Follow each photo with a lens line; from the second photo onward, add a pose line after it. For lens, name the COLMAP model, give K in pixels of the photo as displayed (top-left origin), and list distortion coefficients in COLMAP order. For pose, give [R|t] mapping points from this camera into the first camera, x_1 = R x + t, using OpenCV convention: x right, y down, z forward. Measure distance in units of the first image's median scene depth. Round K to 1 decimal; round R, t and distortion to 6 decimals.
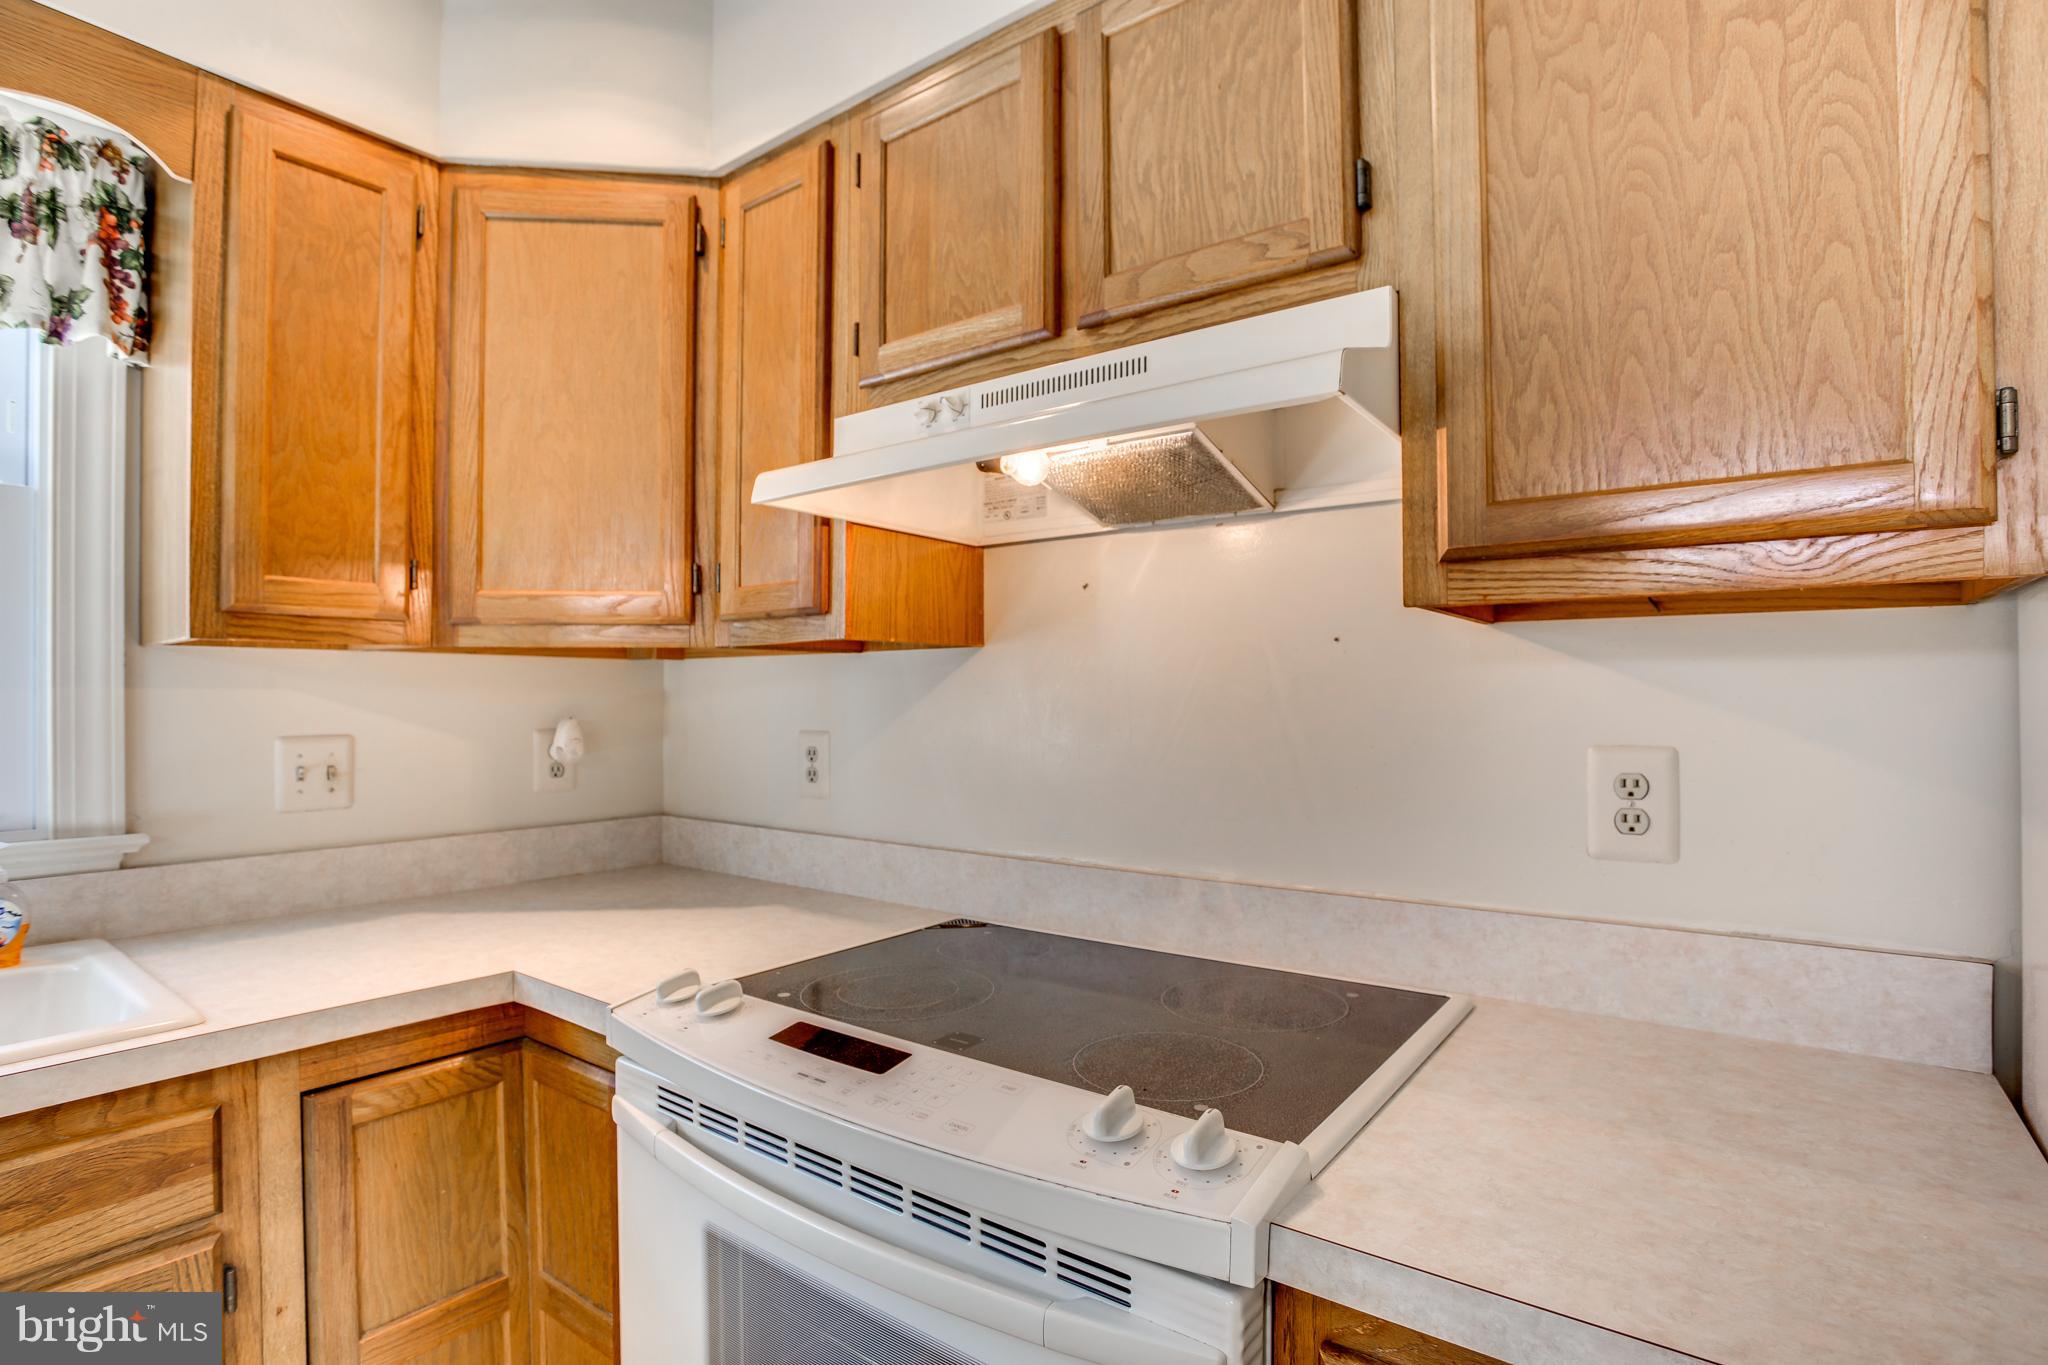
lens RADIAL K [[1002.5, 0, 1028.2], [0, 1002.5, 687.5], [0, 0, 1]] dist [-0.050539, 0.013353]
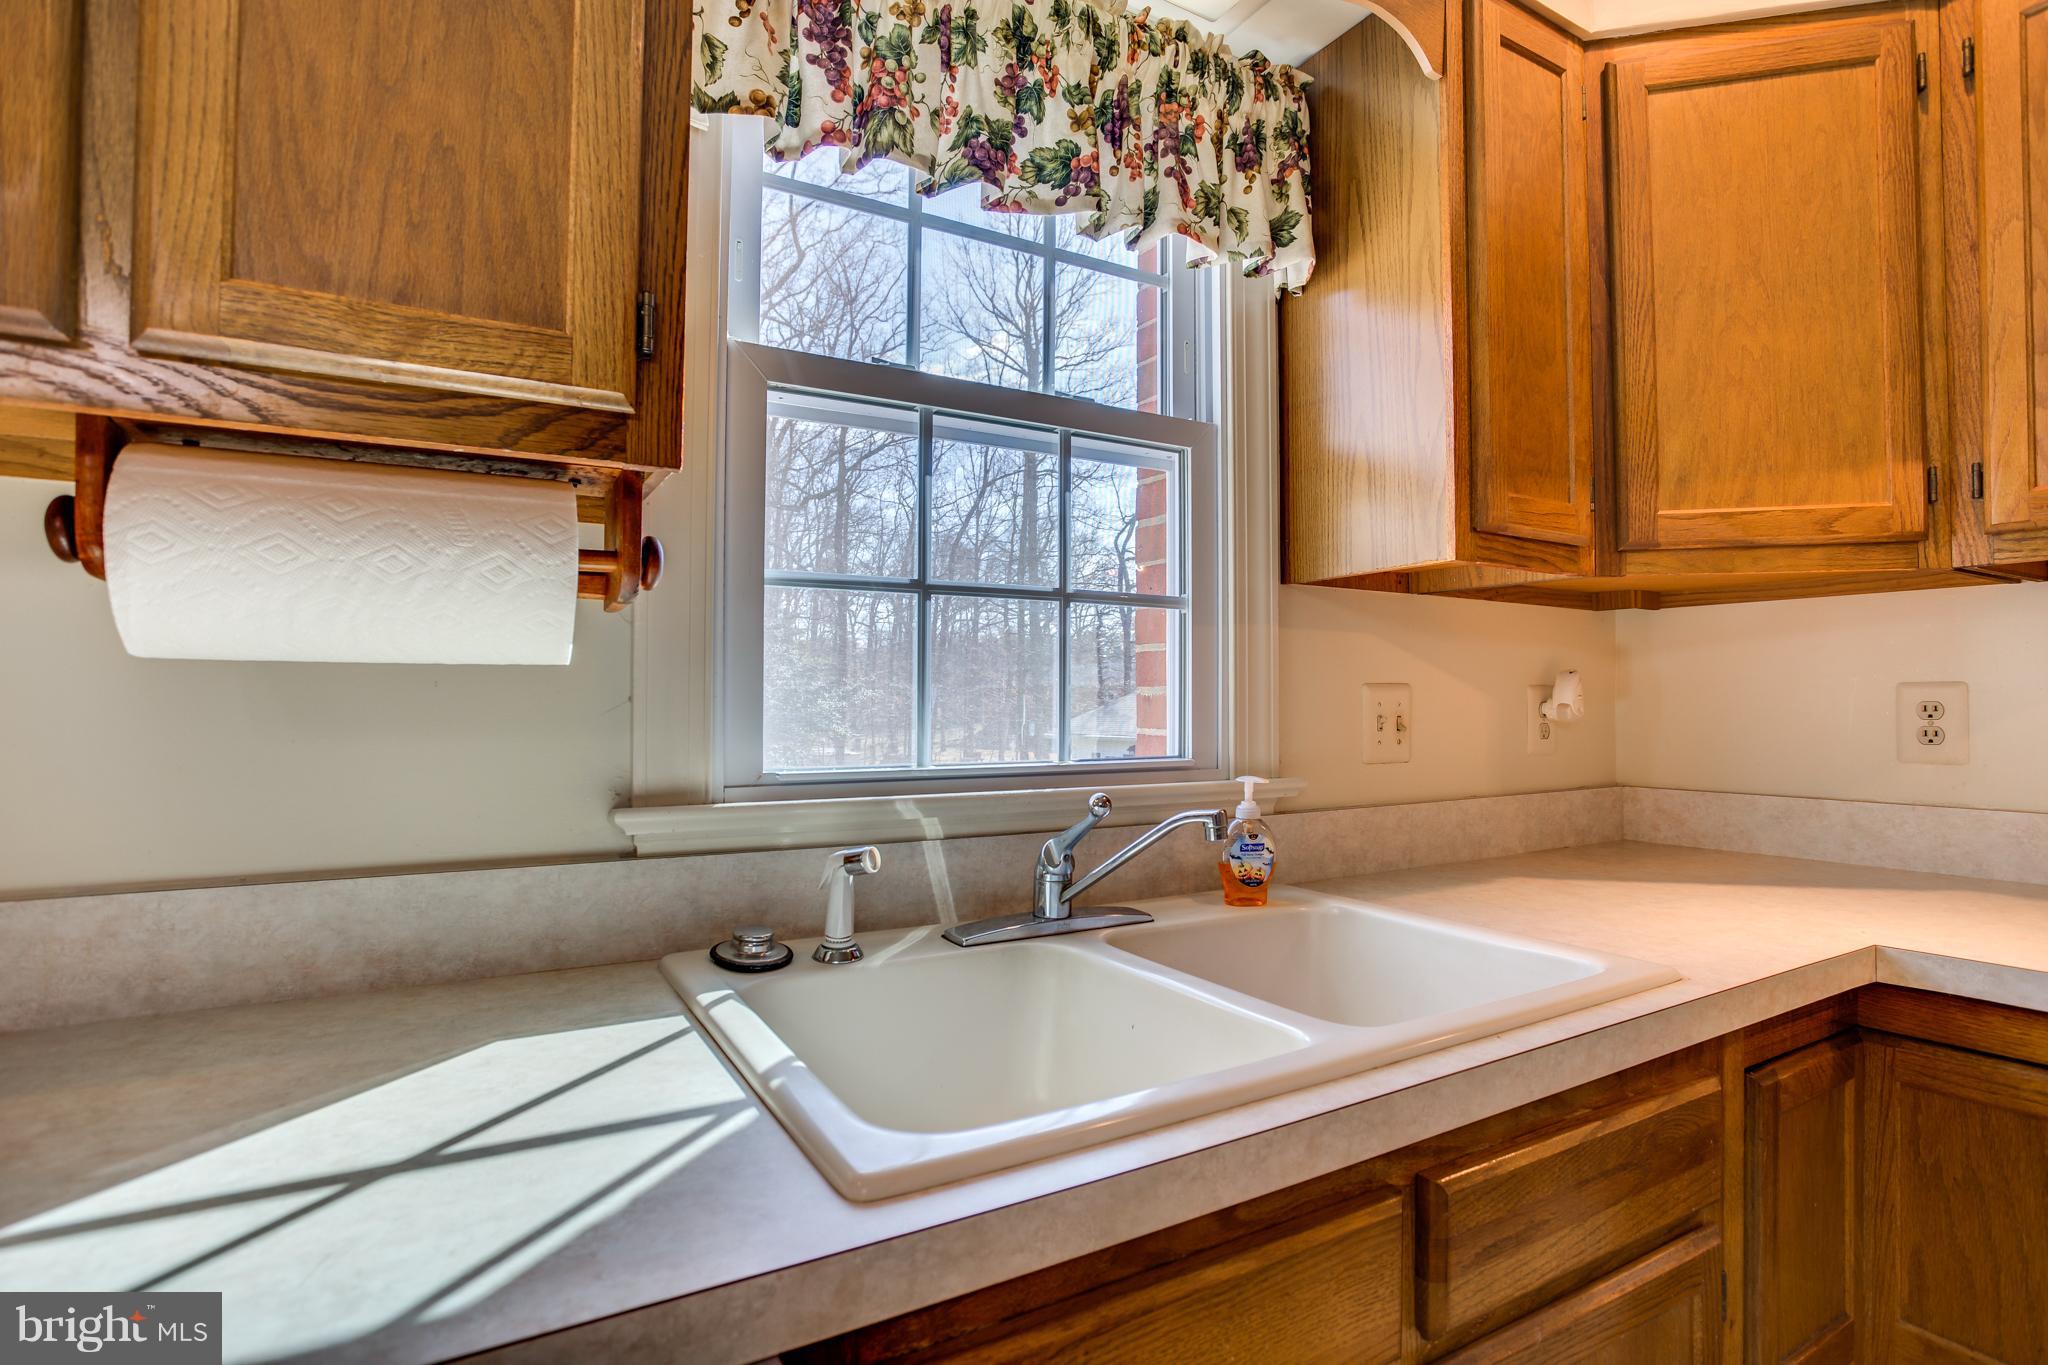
lens RADIAL K [[1002.5, 0, 1014.4], [0, 1002.5, 684.7], [0, 0, 1]] dist [-0.050539, 0.013353]
pose [[0.920756, -0.007213, -0.390071, -0.793269], [0.003294, 0.999937, -0.010714, 0.068418], [0.390124, 0.008581, 0.920722, -0.029504]]
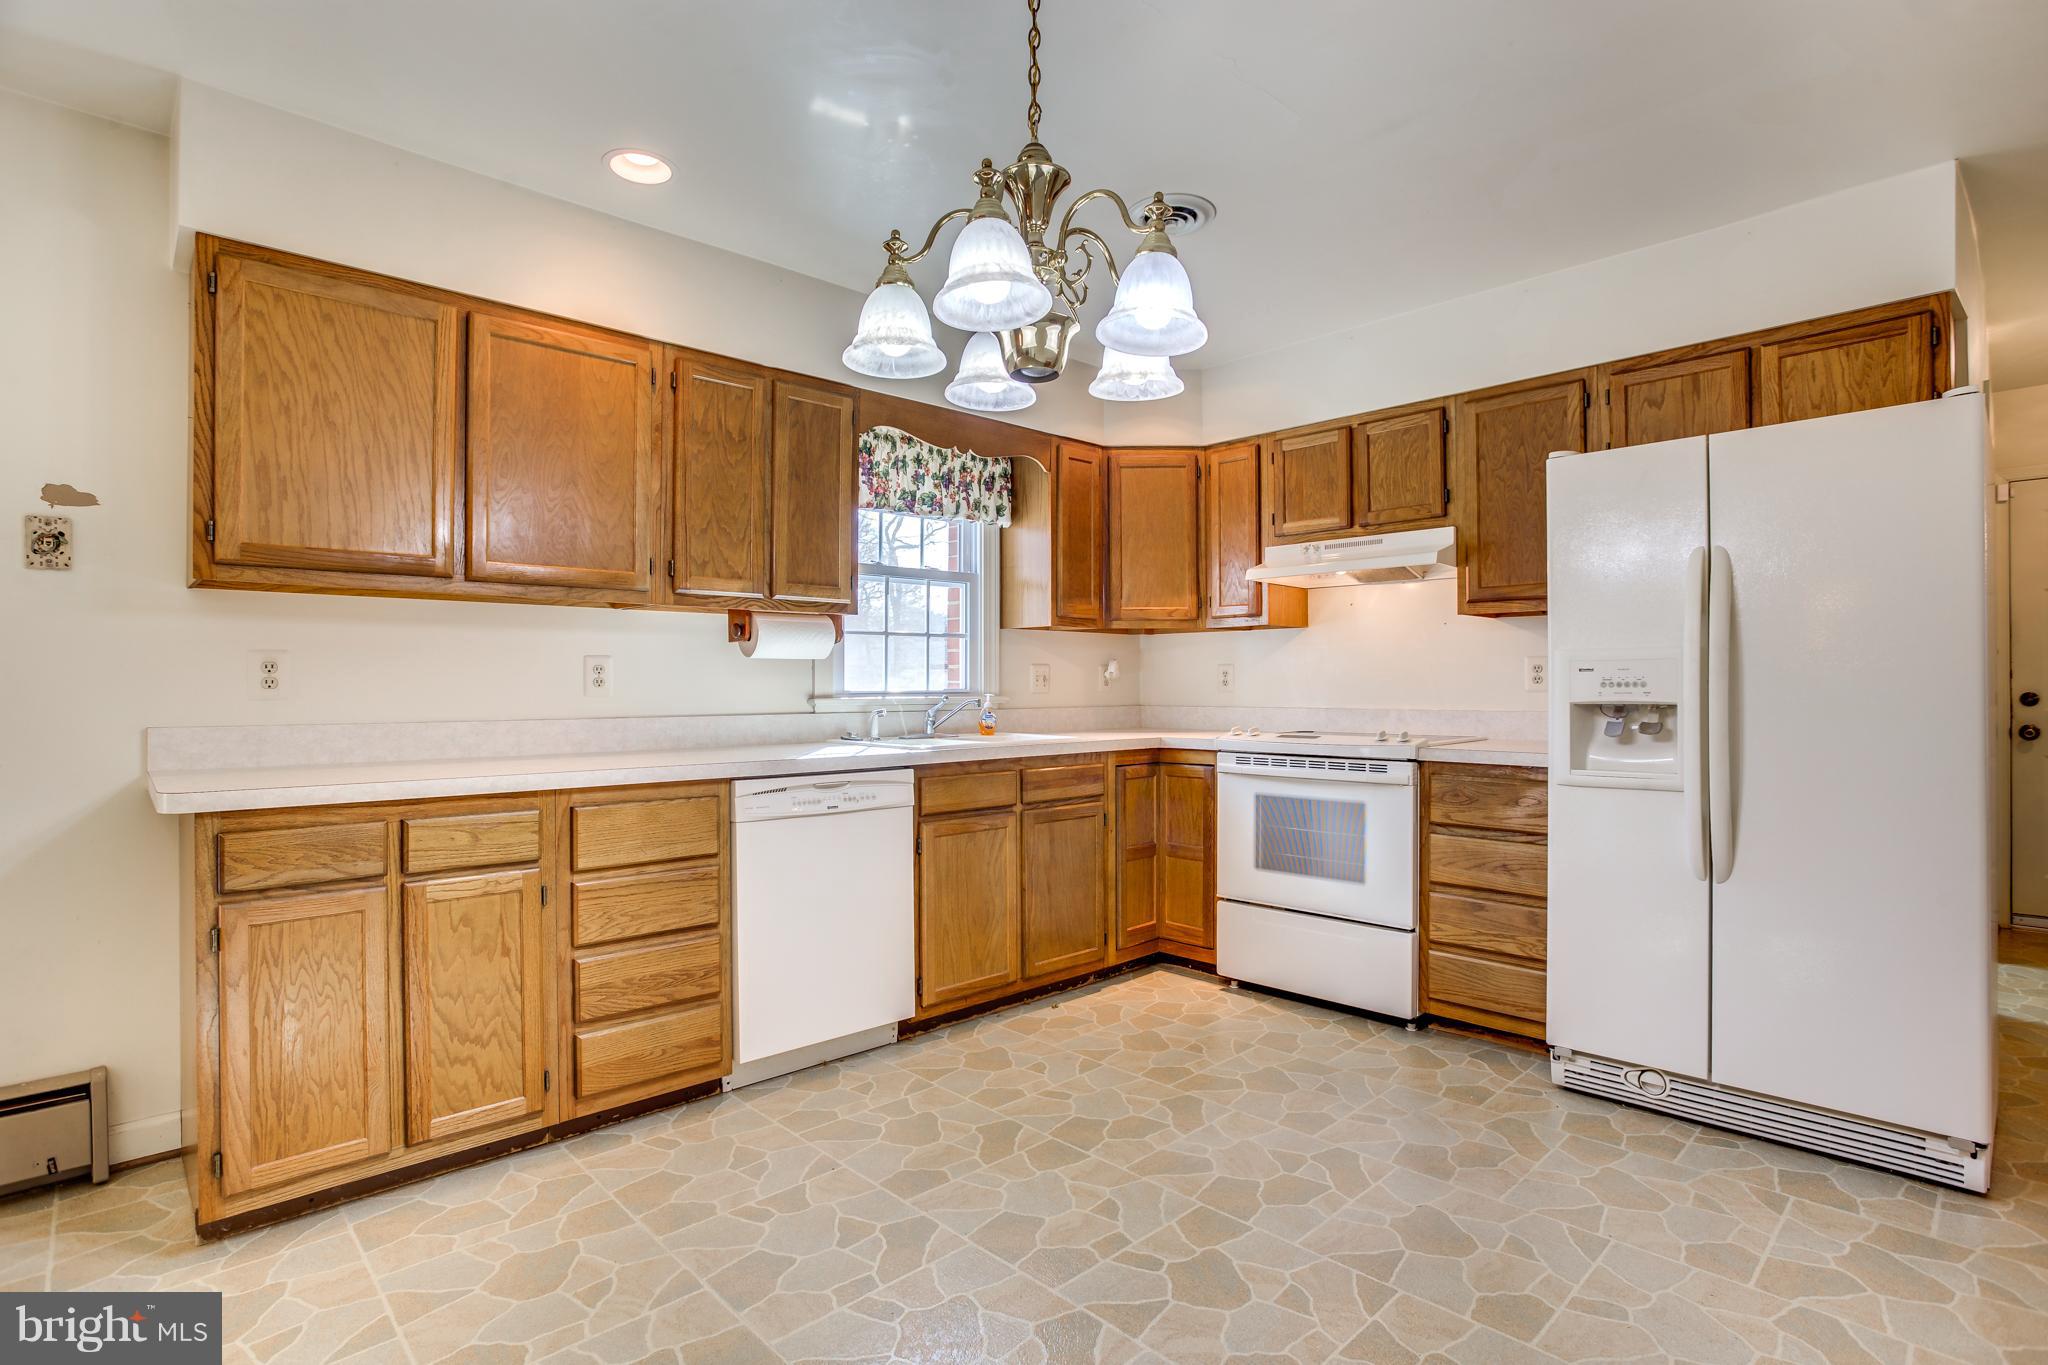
lens RADIAL K [[1048.8, 0, 1056.8], [0, 1048.8, 677.4], [0, 0, 1]] dist [-0.005825, -0.000055]
pose [[0.992117, -0.003232, -0.125272, -0.396469], [0.003822, 0.999983, 0.004473, 0.083125], [0.125255, -0.004916, 0.992112, -1.983286]]
